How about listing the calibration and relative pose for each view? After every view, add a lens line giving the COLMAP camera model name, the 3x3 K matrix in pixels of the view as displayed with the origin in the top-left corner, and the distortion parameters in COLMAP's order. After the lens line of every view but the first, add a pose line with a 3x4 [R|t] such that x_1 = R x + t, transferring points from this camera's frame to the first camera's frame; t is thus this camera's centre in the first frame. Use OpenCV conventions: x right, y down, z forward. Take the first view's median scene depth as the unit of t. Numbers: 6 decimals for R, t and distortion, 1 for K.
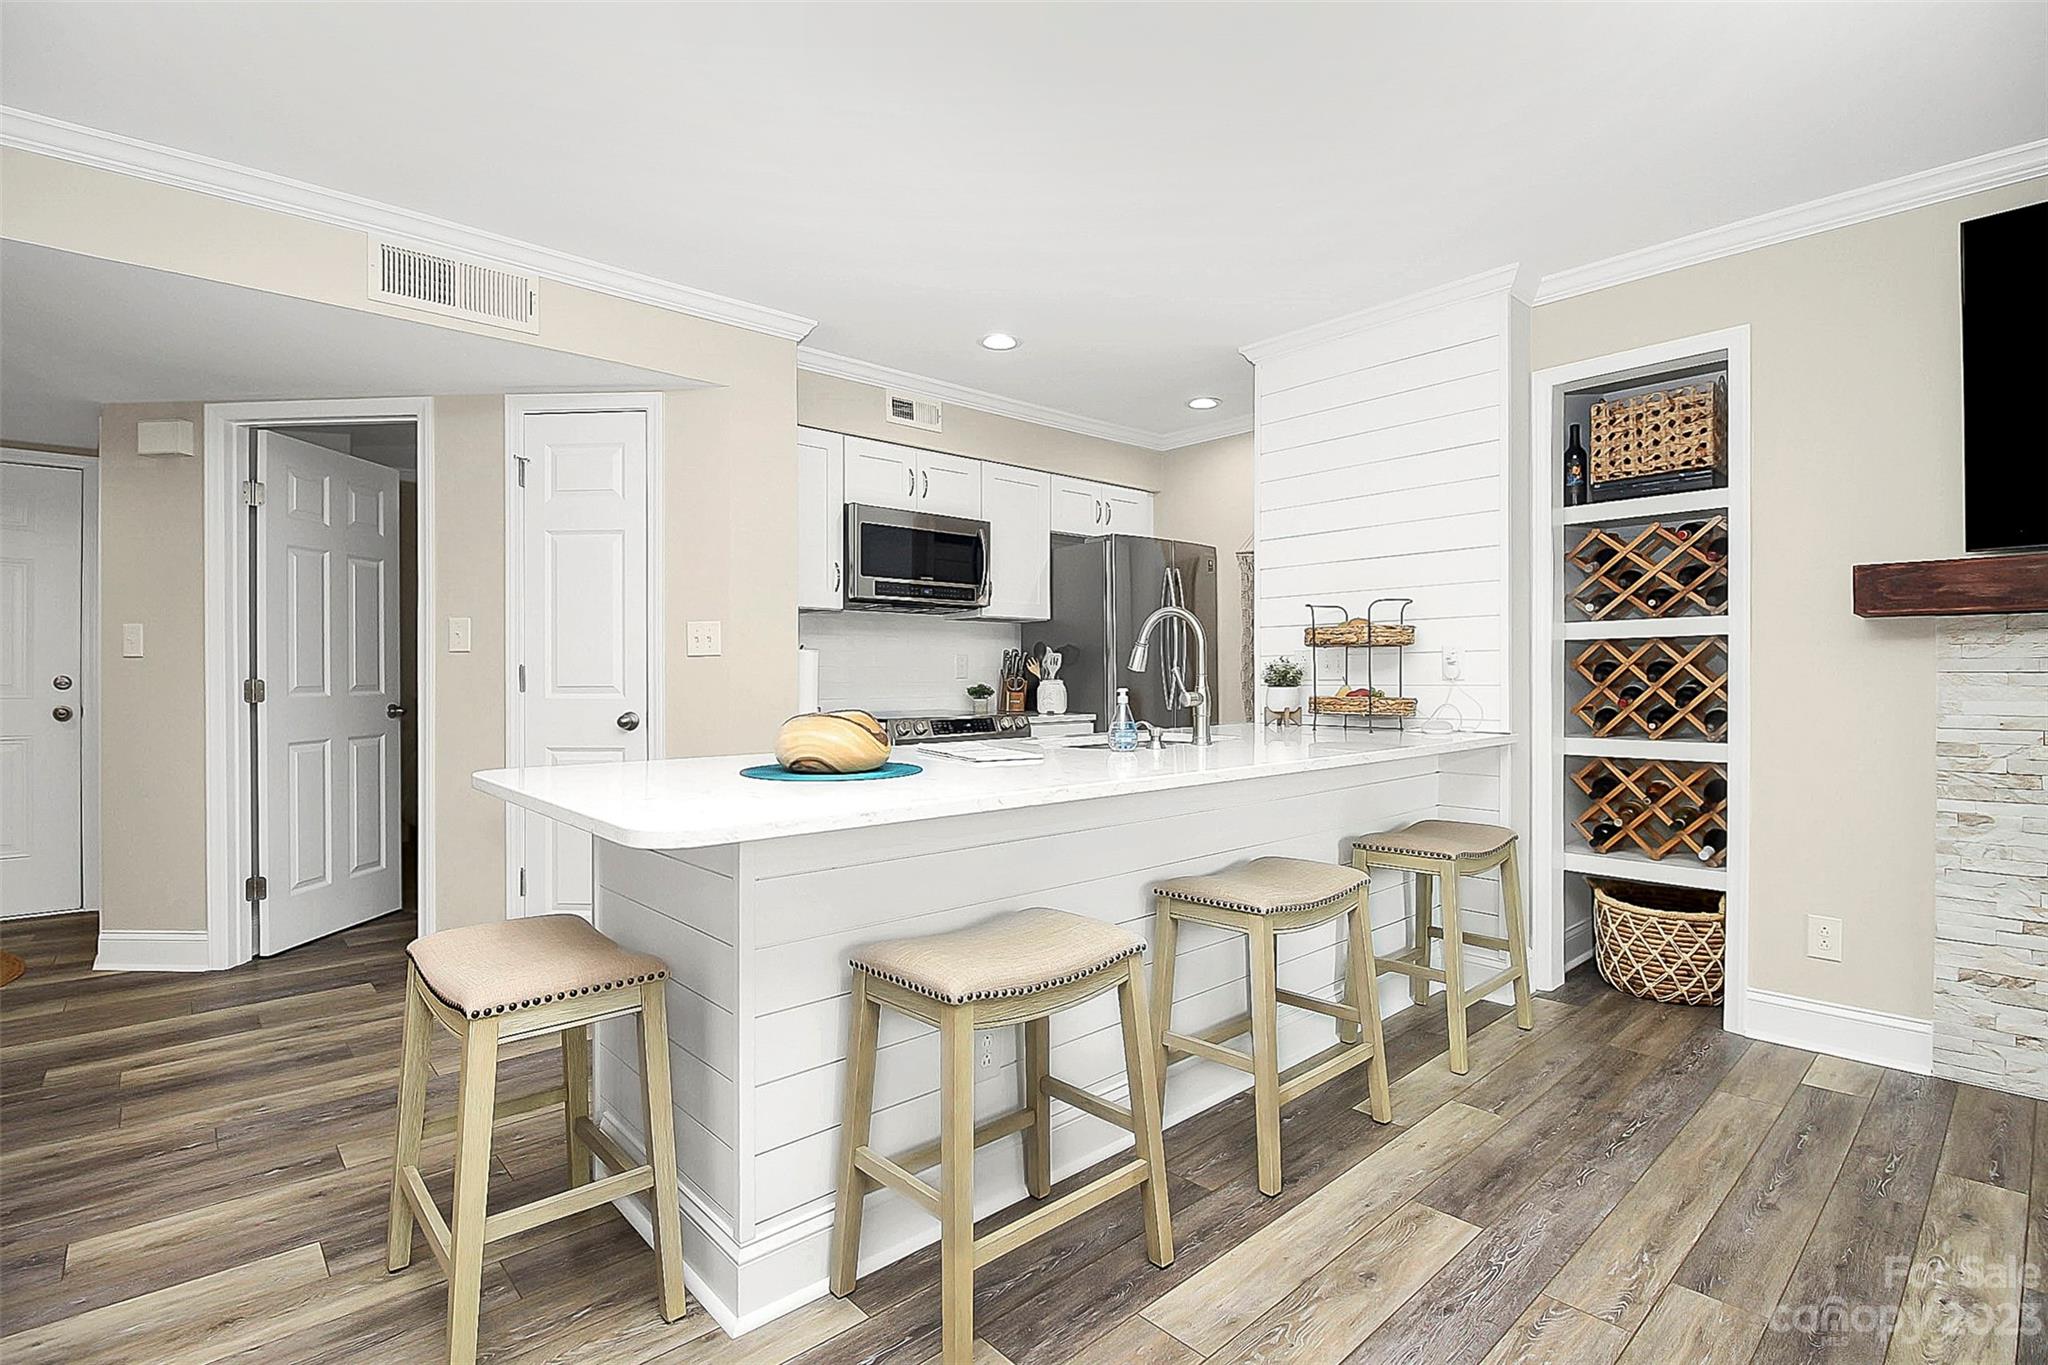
lens RADIAL K [[955.4, 0, 1029.9], [0, 955.4, 669.4], [0, 0, 1]] dist [0.000808, -0.011651]
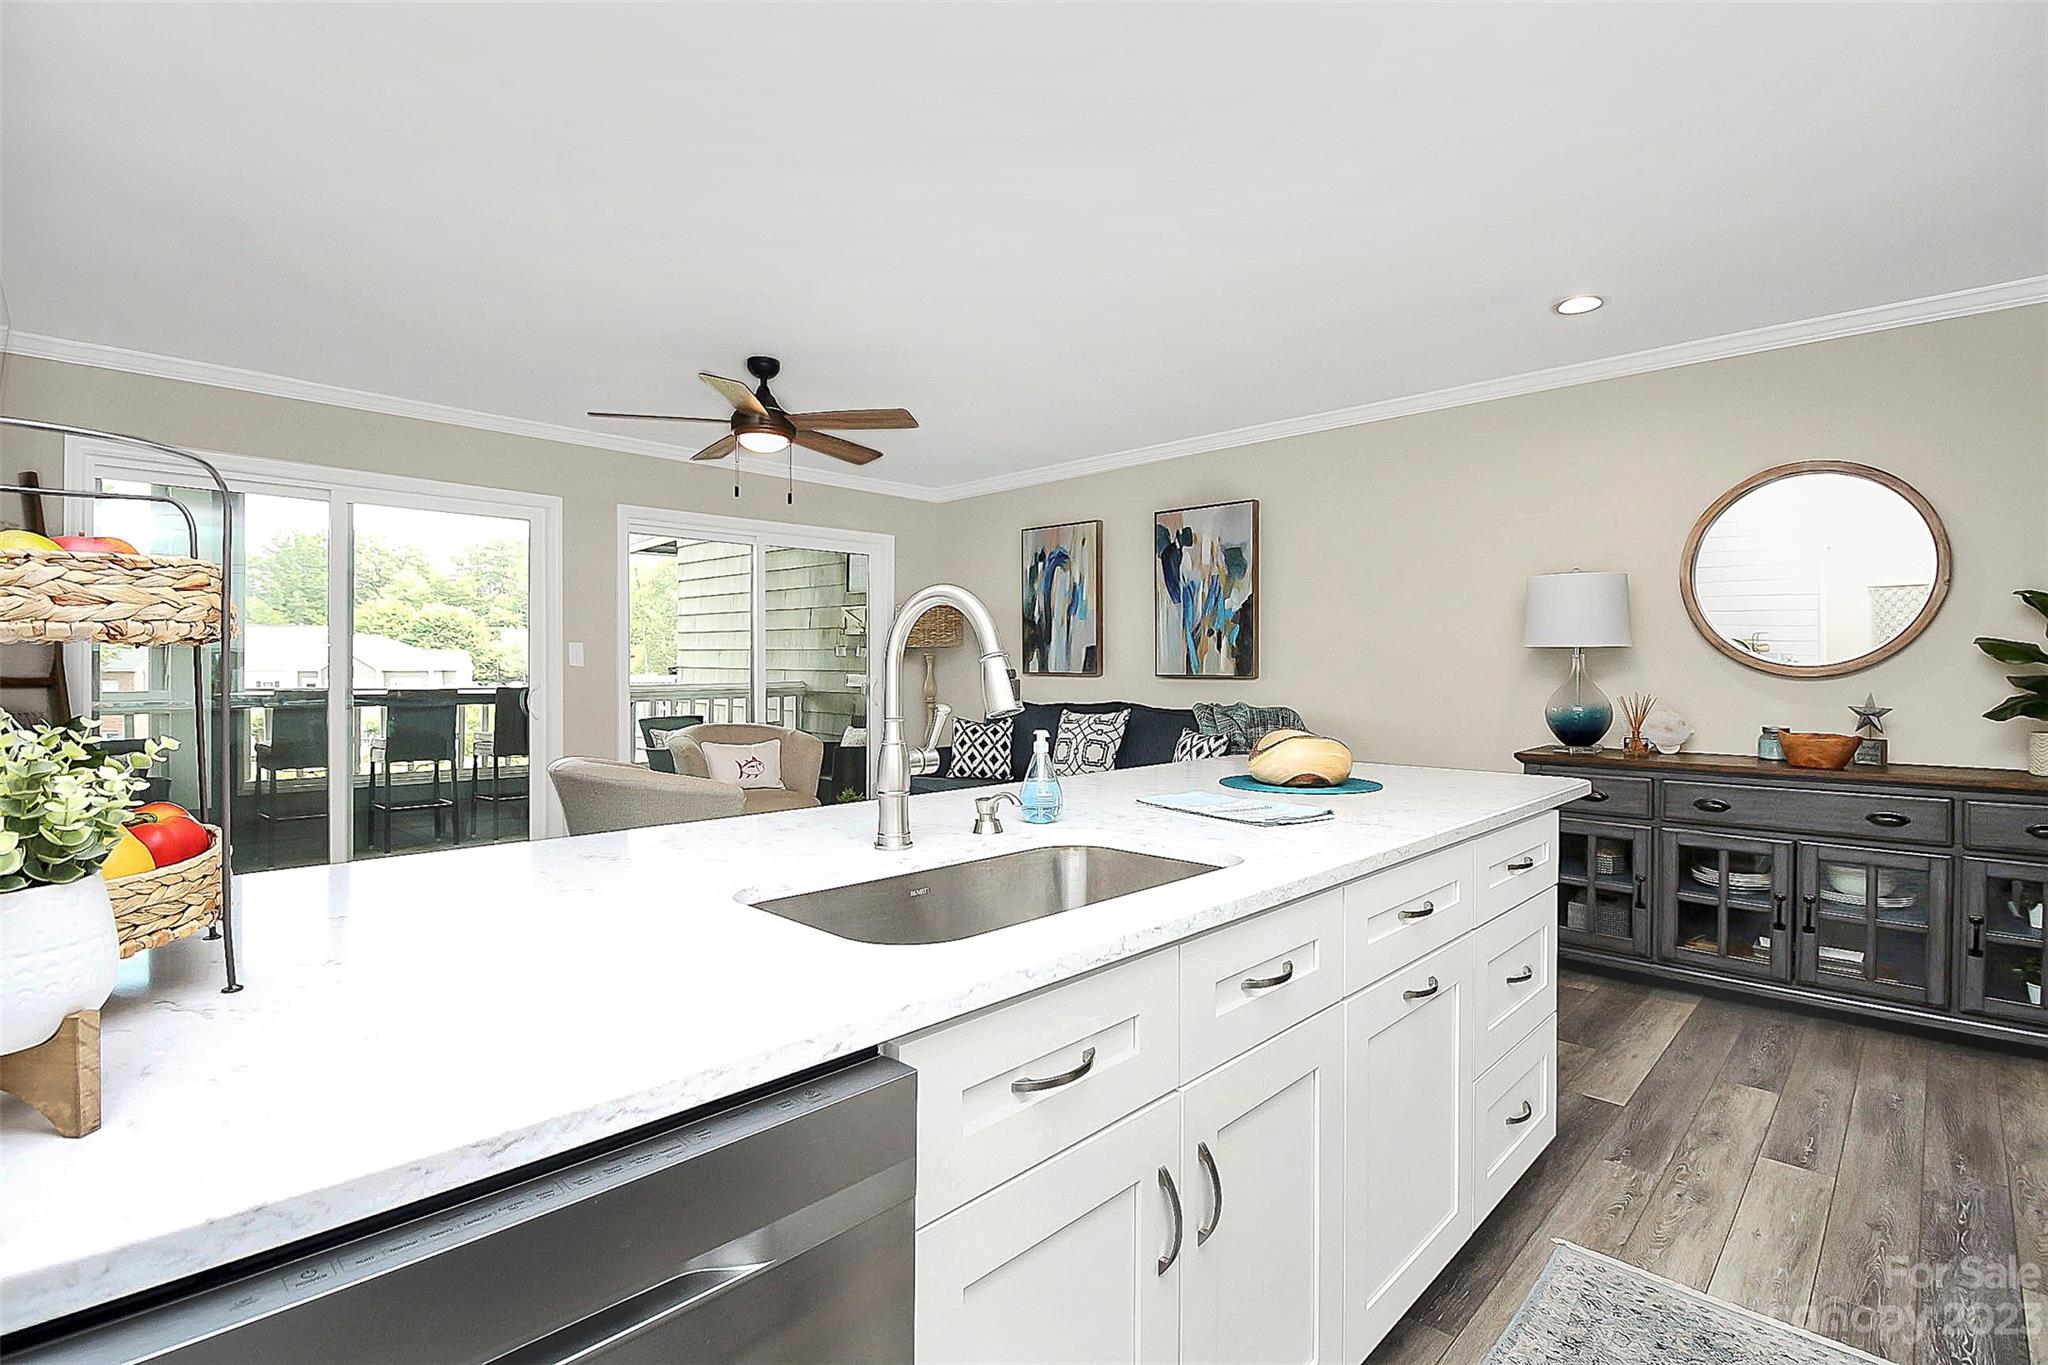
lens RADIAL K [[955.4, 0, 1026.7], [0, 955.4, 663.8], [0, 0, 1]] dist [0.000808, -0.011651]
pose [[-0.998035, -0.000577, -0.062649, 0.109193], [-0.000182, 0.999980, -0.006318, -0.017900], [0.062651, -0.006294, -0.998016, 1.223713]]
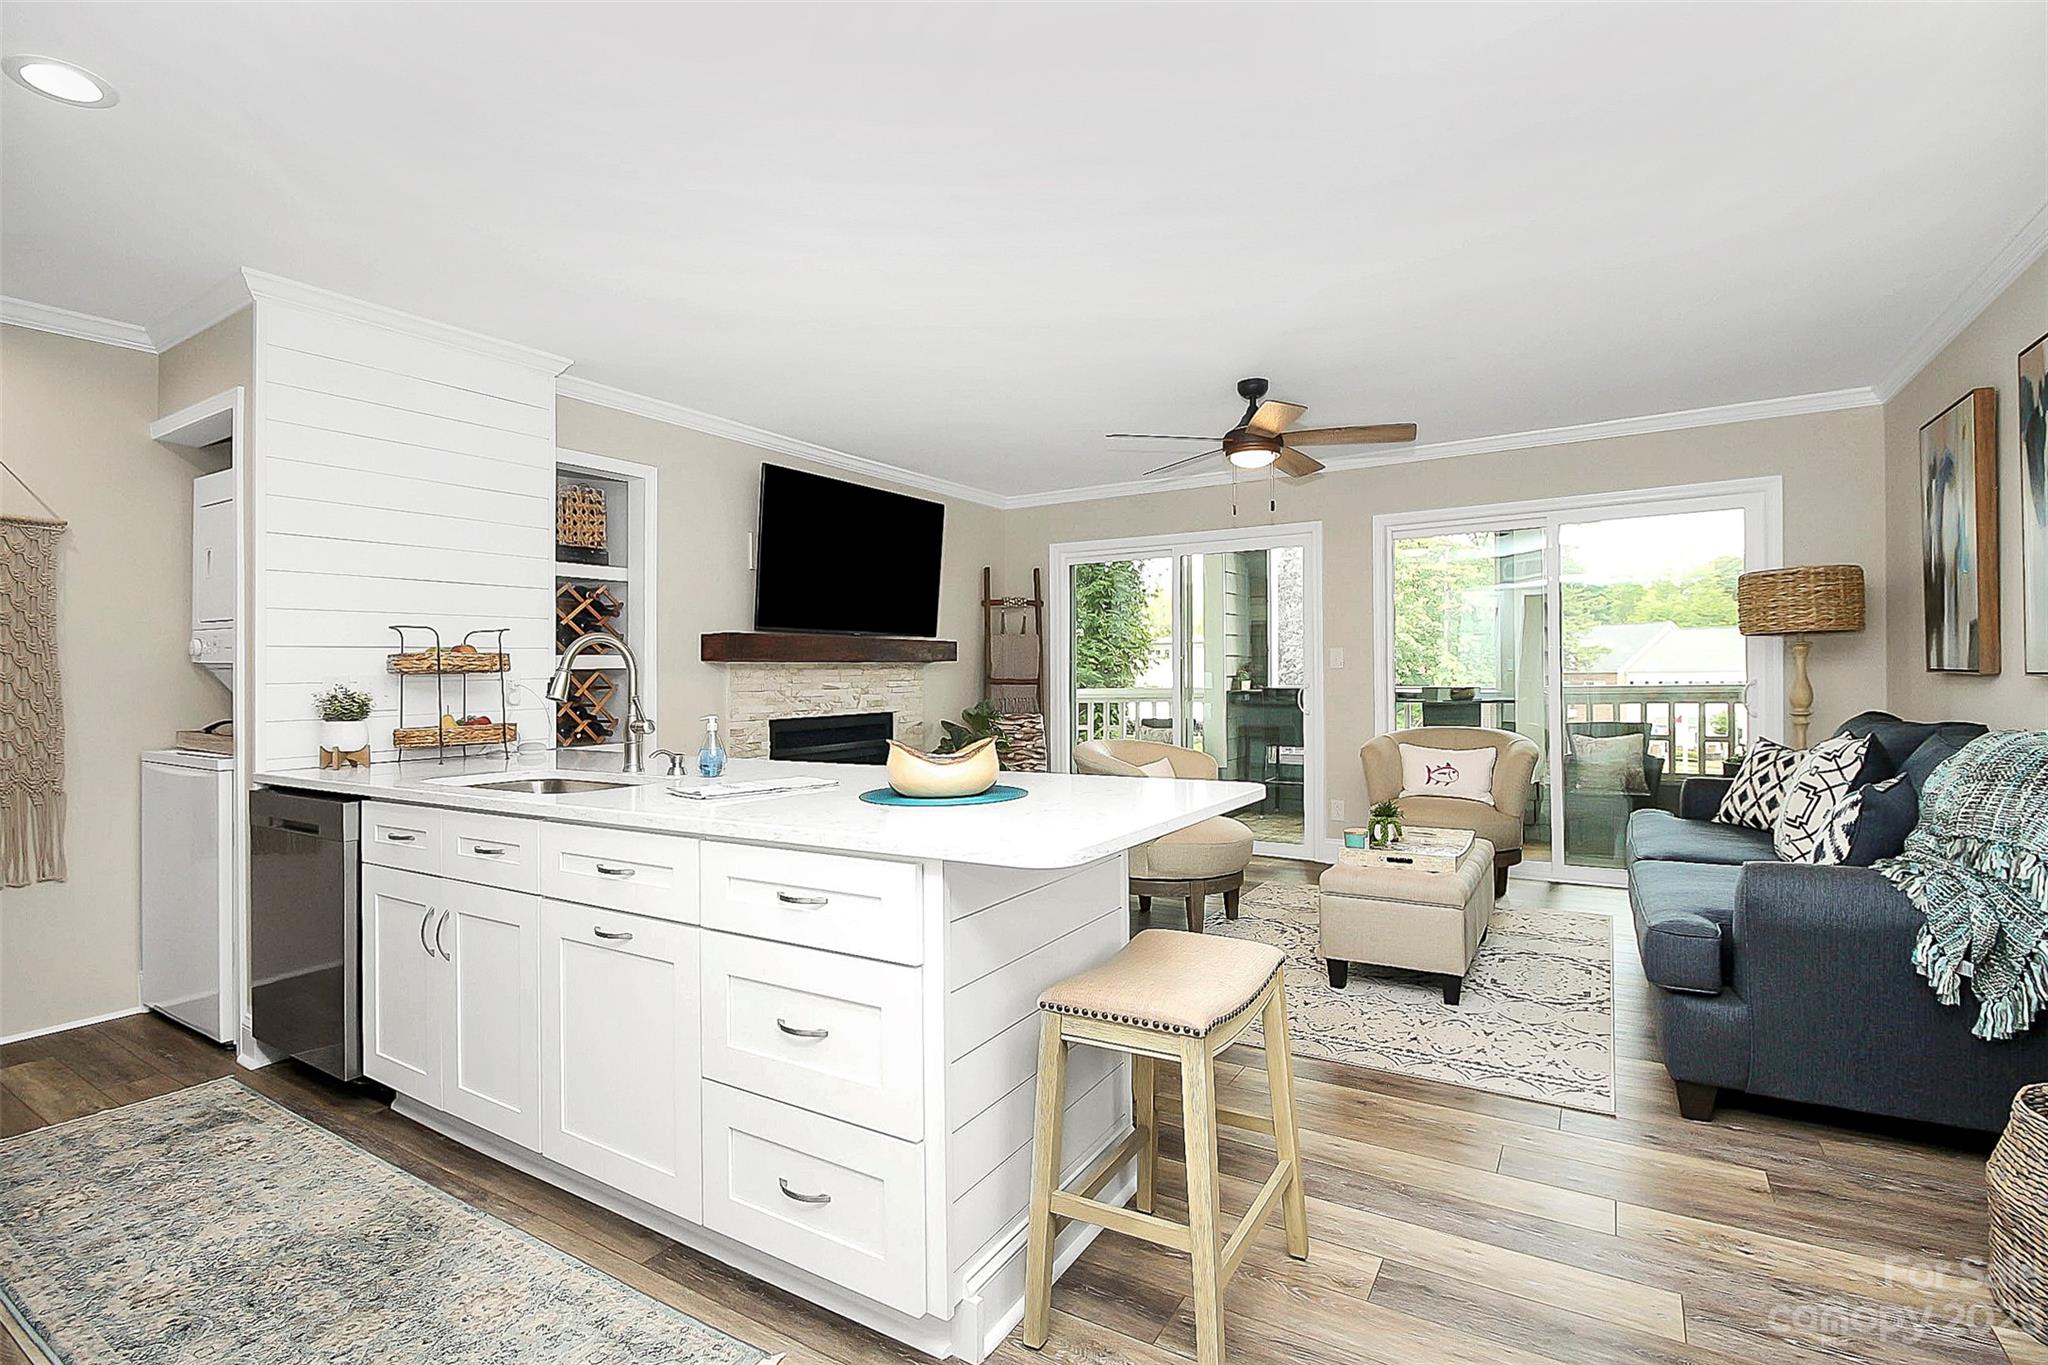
lens RADIAL K [[955.4, 0, 1020.5], [0, 955.4, 669.5], [0, 0, 1]] dist [0.000808, -0.011651]
pose [[-0.271327, 0.010619, 0.962429, -0.721167], [0.009990, 0.999916, -0.008216, -0.014206], [-0.962435, 0.007386, -0.271410, 0.694731]]
